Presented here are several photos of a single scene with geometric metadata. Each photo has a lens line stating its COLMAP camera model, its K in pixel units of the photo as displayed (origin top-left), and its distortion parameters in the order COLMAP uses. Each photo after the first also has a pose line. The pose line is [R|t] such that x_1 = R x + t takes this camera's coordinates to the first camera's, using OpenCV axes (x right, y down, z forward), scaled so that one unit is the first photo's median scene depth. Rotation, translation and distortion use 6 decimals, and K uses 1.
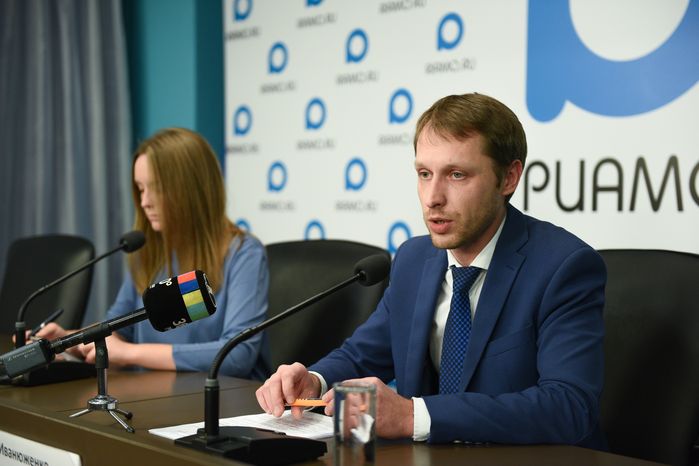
lens RADIAL K [[1177.4, 0, 341.8], [0, 1177.4, 245.8], [0, 0, 1]] dist [0.095318, 0.000000]
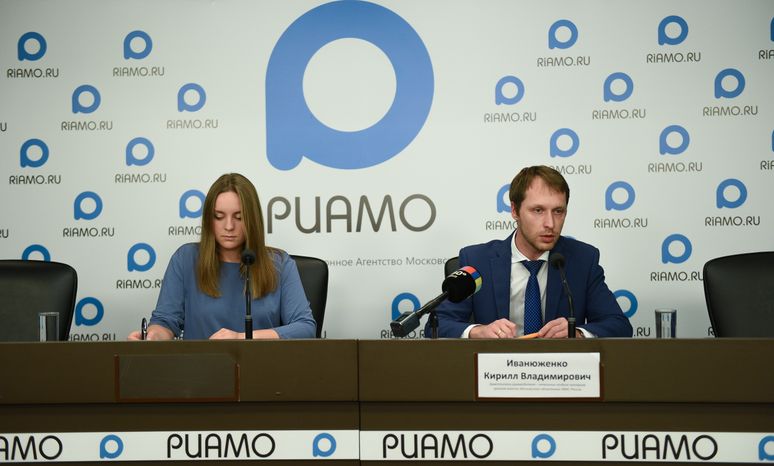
lens RADIAL K [[1131.1, 0, 385.2], [0, 1131.1, 229.4], [0, 0, 1]] dist [0.124946, 0.000000]
pose [[0.709418, -0.014549, 0.704638, -0.734808], [0.038887, 0.999072, -0.018523, -0.003786], [-0.703714, 0.040542, 0.709325, -0.044693]]
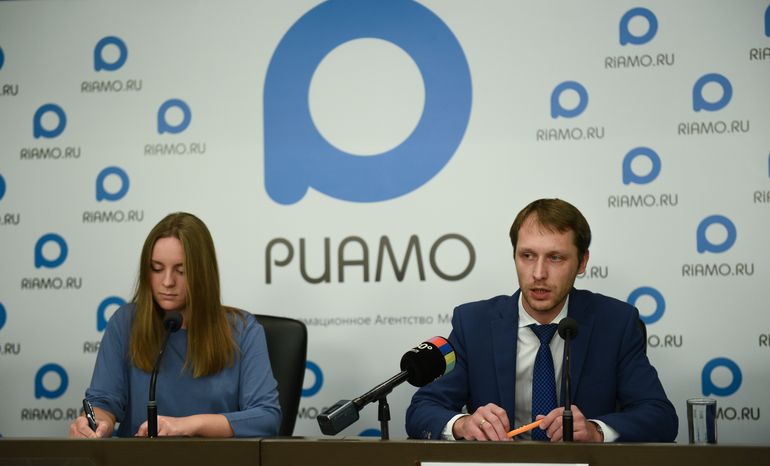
lens RADIAL K [[1326.6, 0, 381.4], [0, 1326.6, 219.1], [0, 0, 1]] dist [0.138329, 0.000000]
pose [[0.789597, 0.004637, 0.613608, -0.561857], [0.040683, 0.997376, -0.059889, -0.011485], [-0.612275, 0.072251, 0.787337, -0.054773]]
